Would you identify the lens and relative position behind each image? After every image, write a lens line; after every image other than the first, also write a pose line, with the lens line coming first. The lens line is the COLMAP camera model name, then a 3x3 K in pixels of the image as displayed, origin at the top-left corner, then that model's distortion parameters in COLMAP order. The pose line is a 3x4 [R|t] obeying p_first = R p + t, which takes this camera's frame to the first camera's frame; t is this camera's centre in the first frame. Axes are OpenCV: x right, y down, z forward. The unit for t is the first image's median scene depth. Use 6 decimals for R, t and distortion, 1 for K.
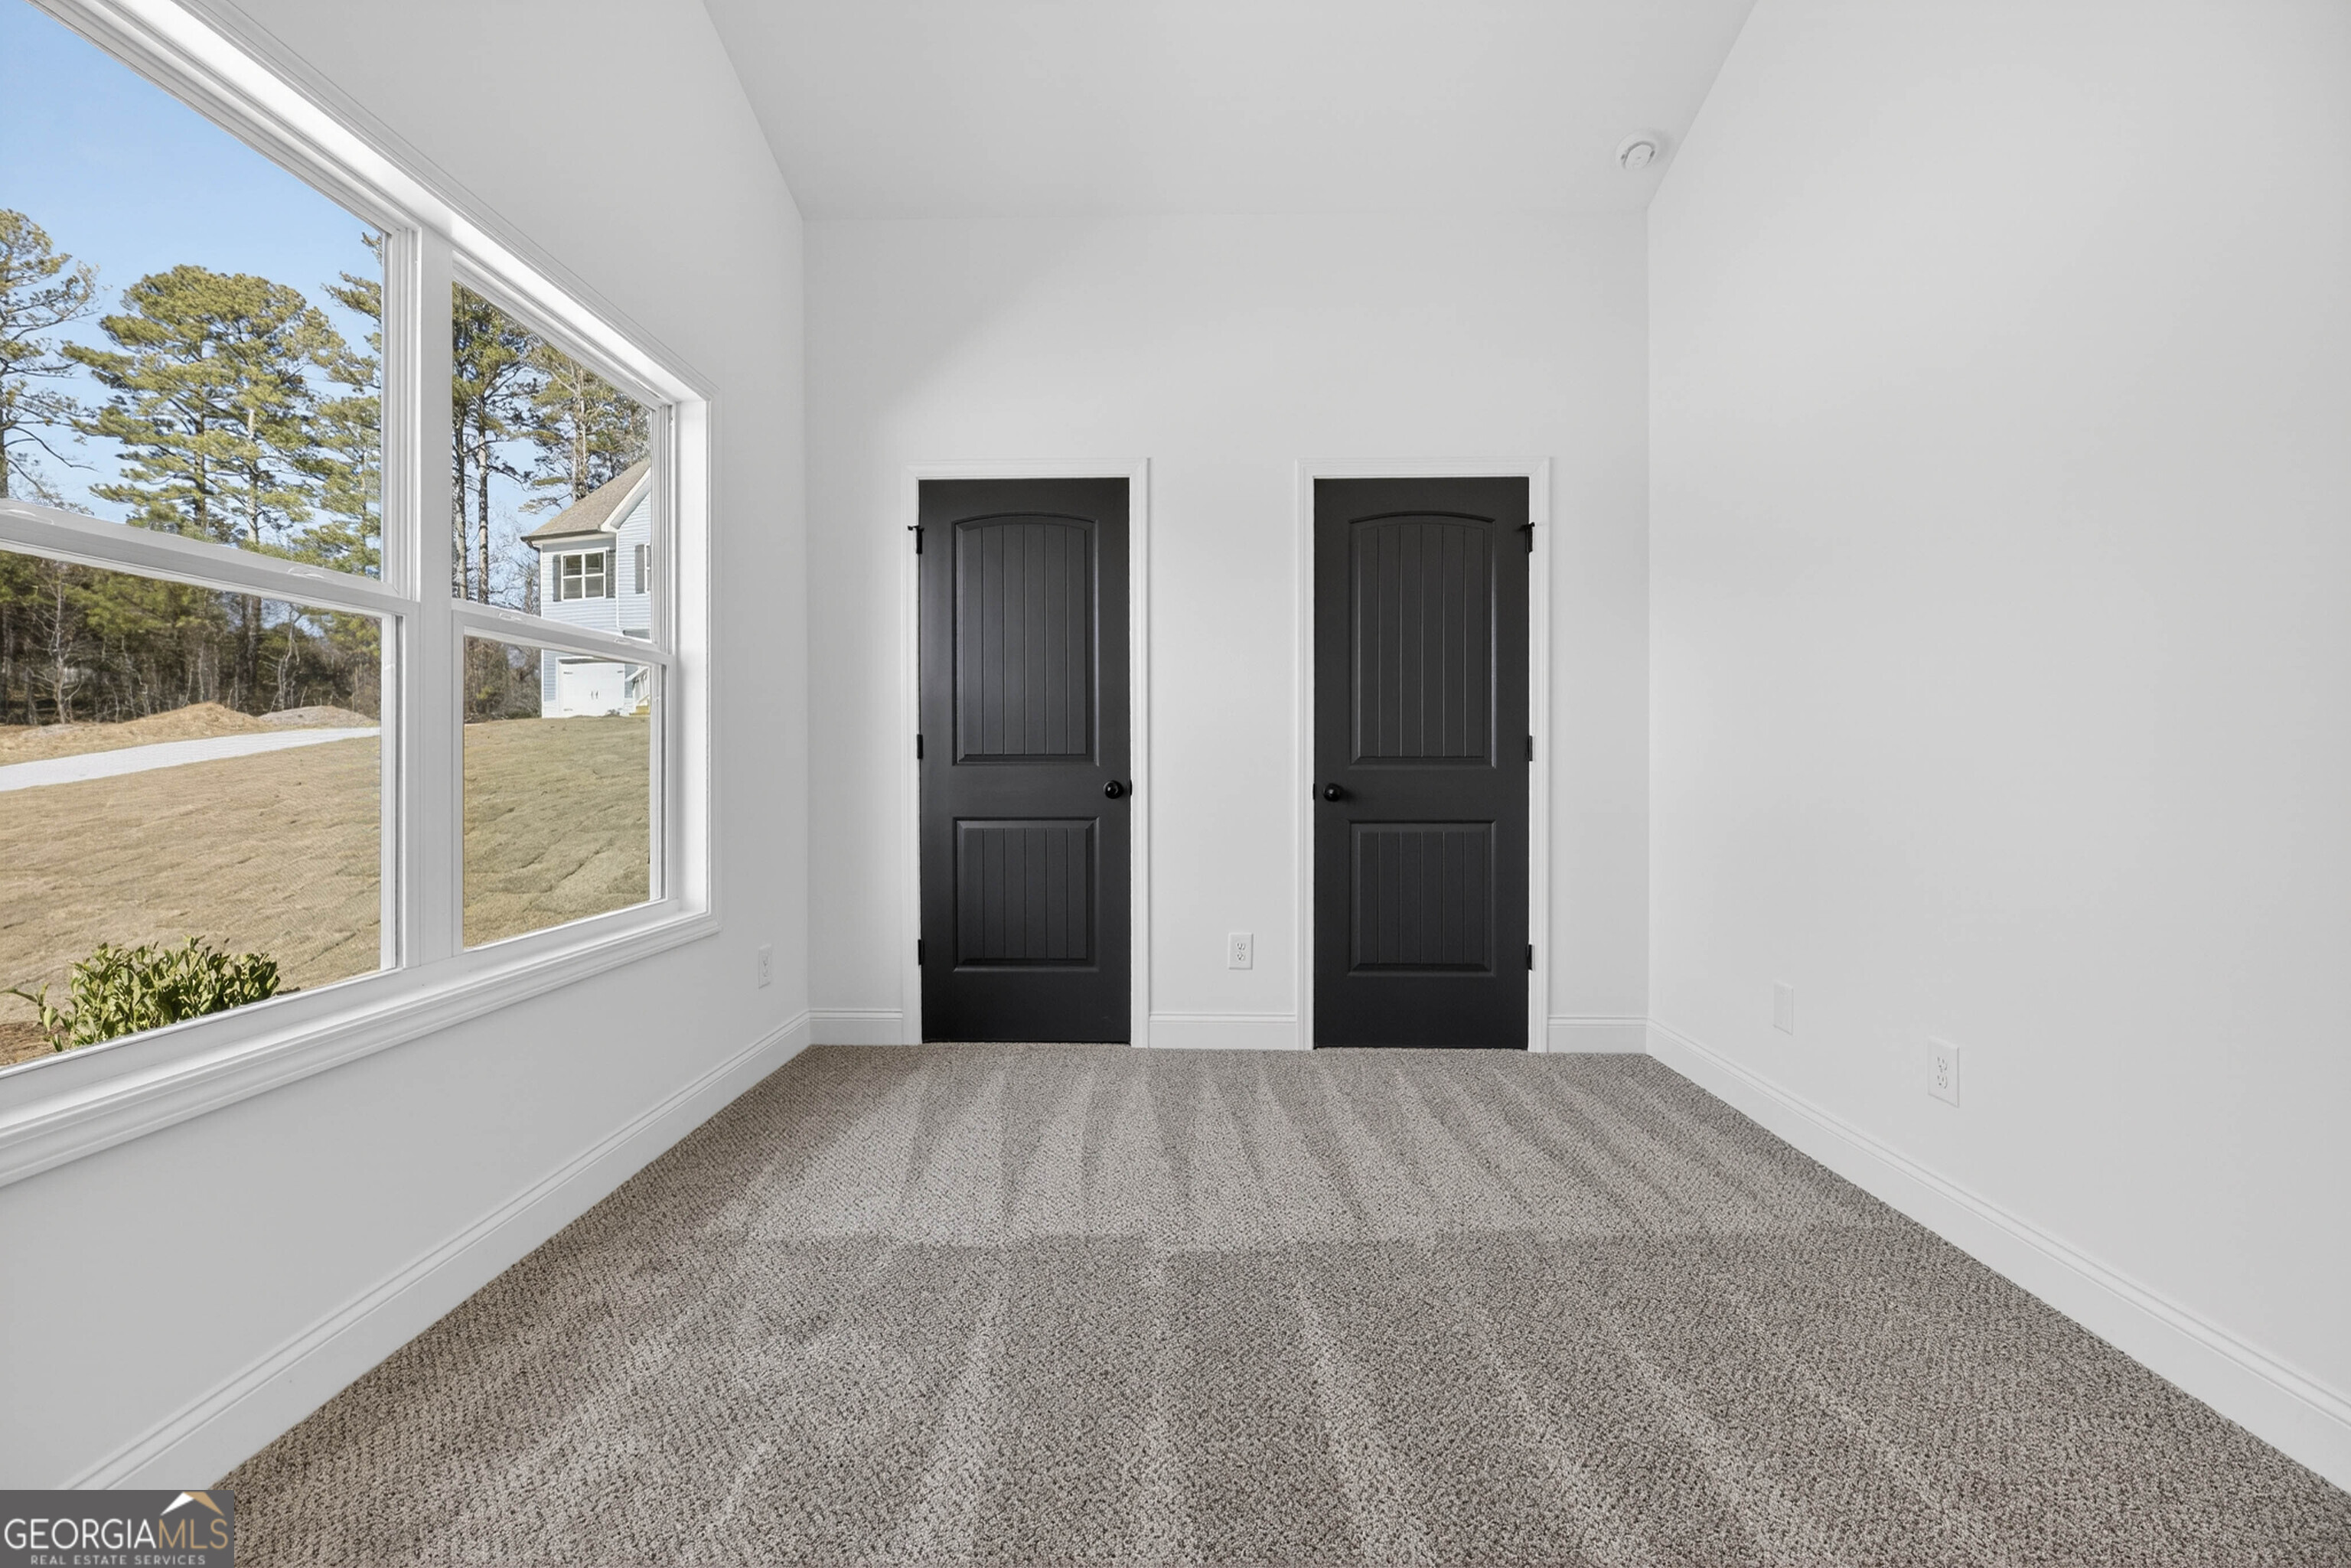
lens RADIAL K [[953.8, 0, 1175.5], [0, 953.8, 784.0], [0, 0, 1]] dist [-0.000250, -0.000402]
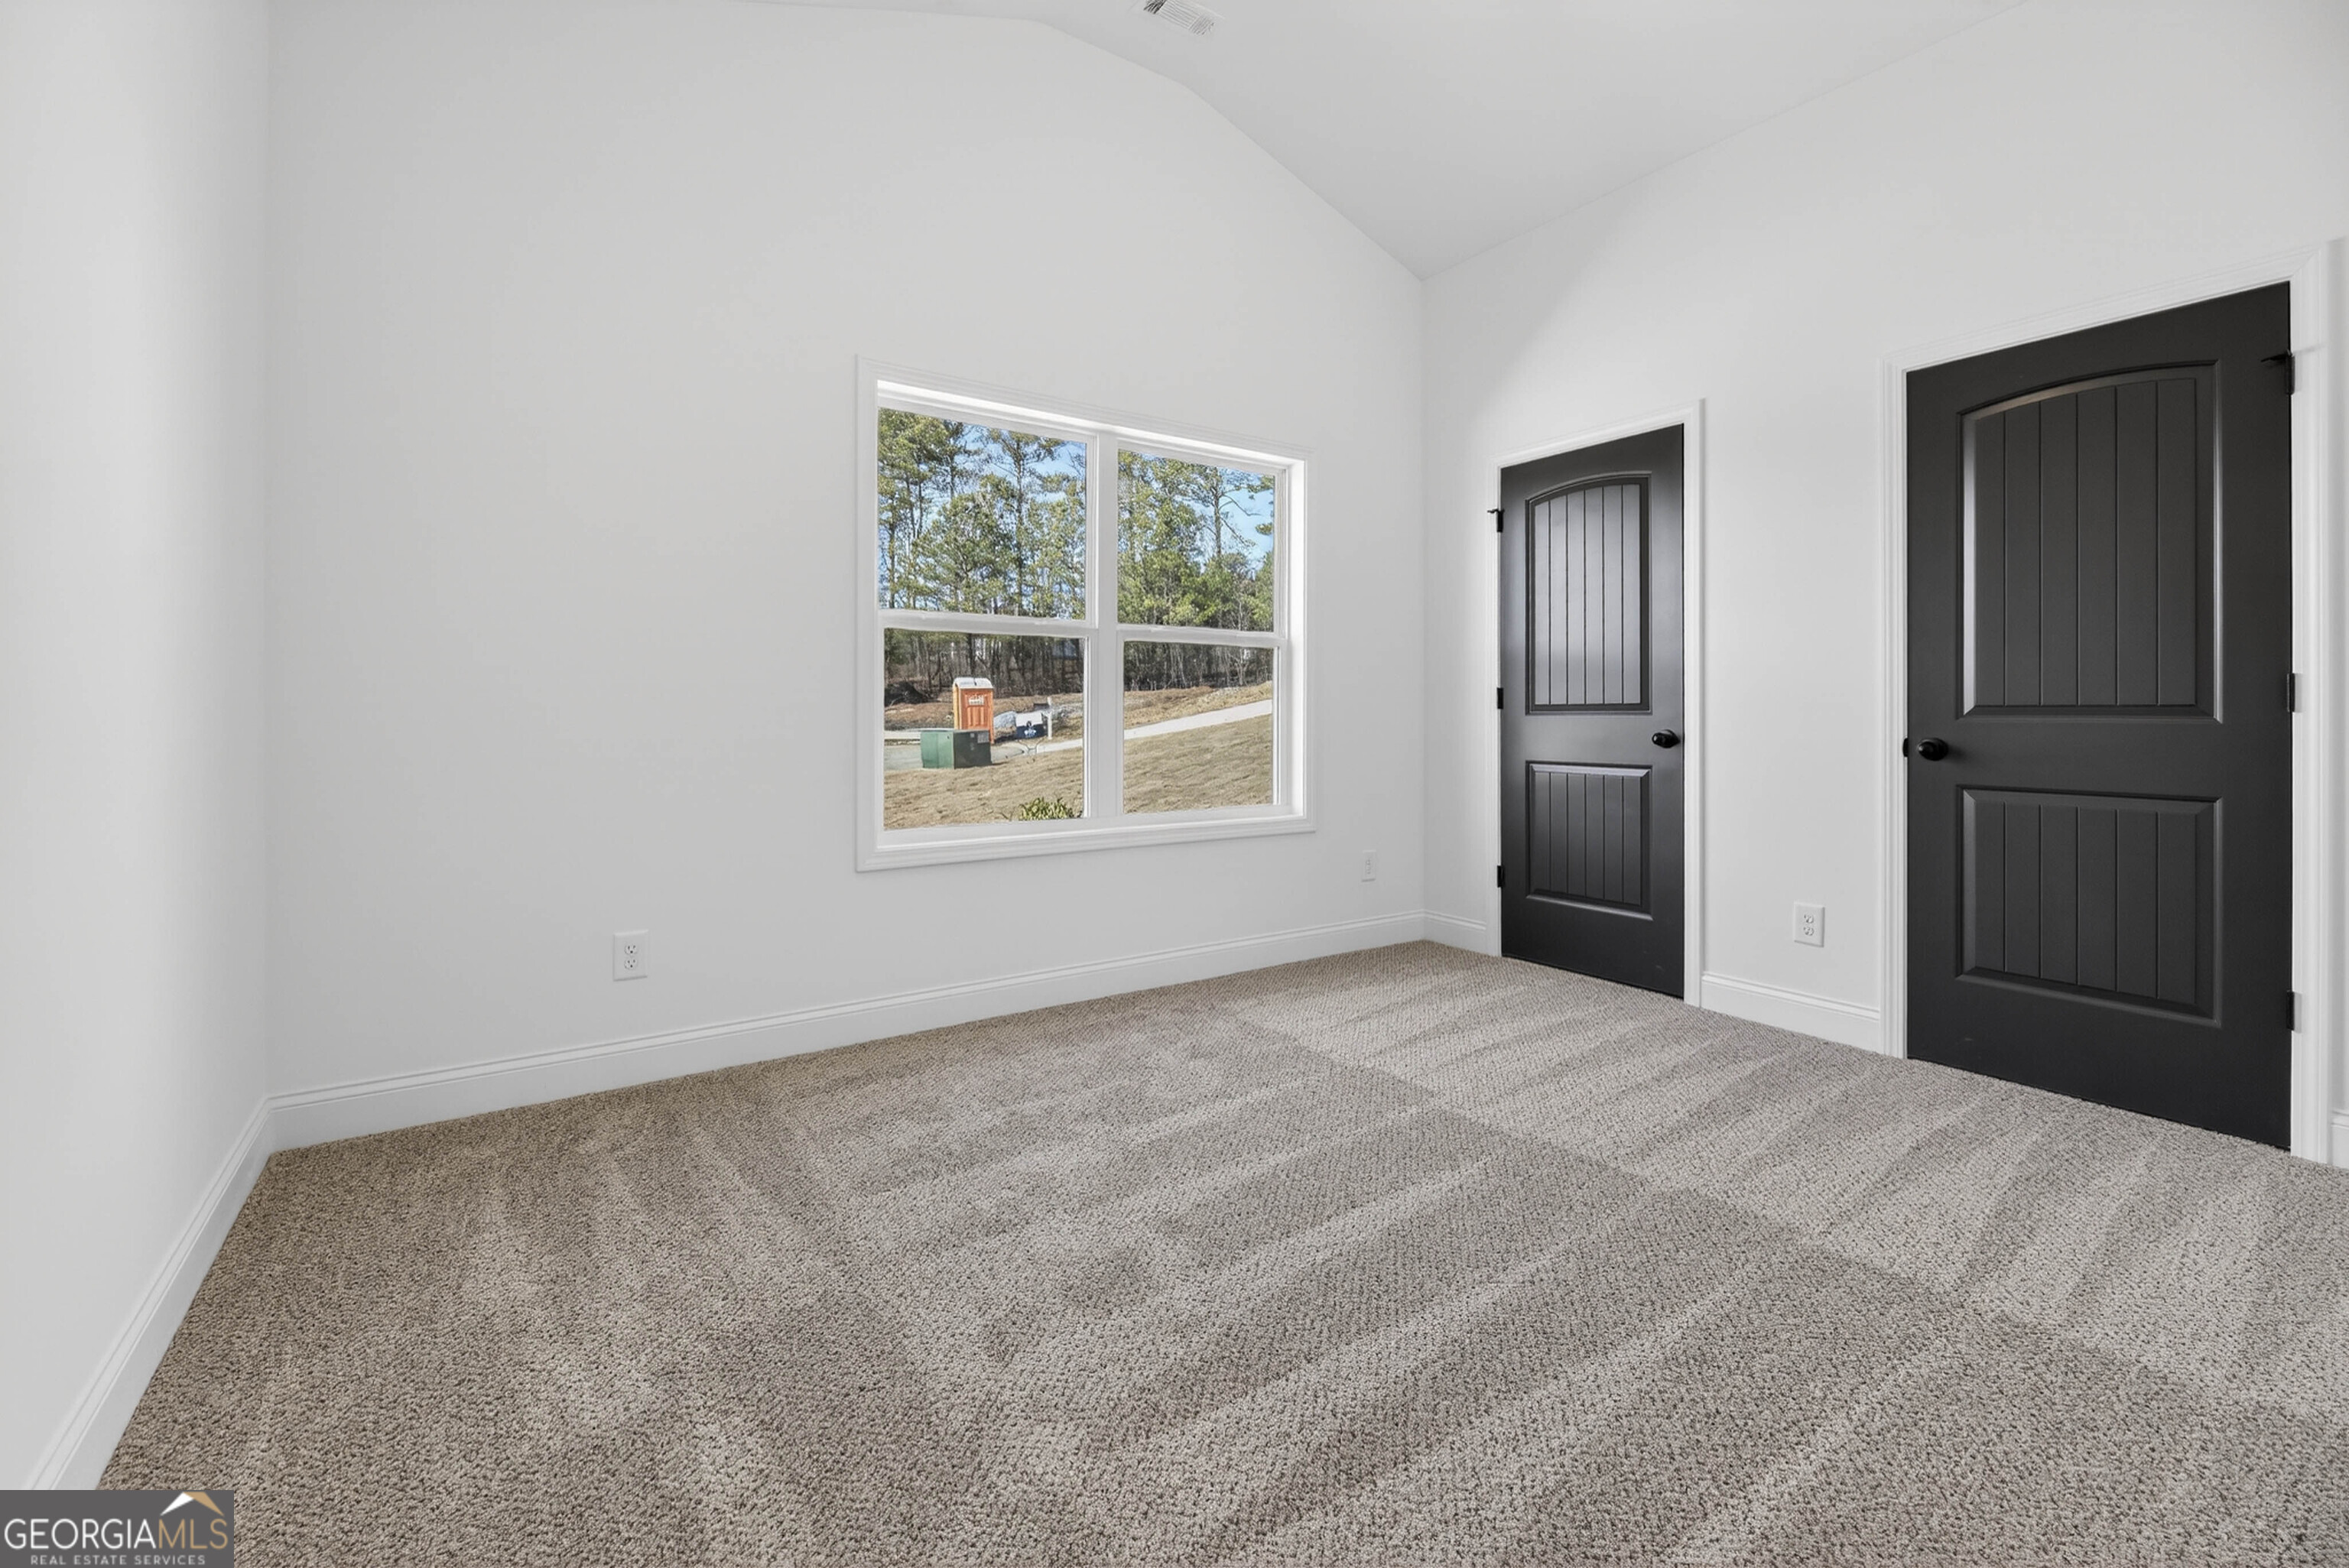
lens RADIAL K [[970.4, 0, 1164.2], [0, 970.4, 727.0], [0, 0, 1]] dist [0.002351, -0.004642]
pose [[0.583904, 0.014080, -0.811700, 0.456446], [-0.021233, 0.999772, 0.002067, 0.002009], [0.811545, 0.016028, 0.584070, -0.018712]]
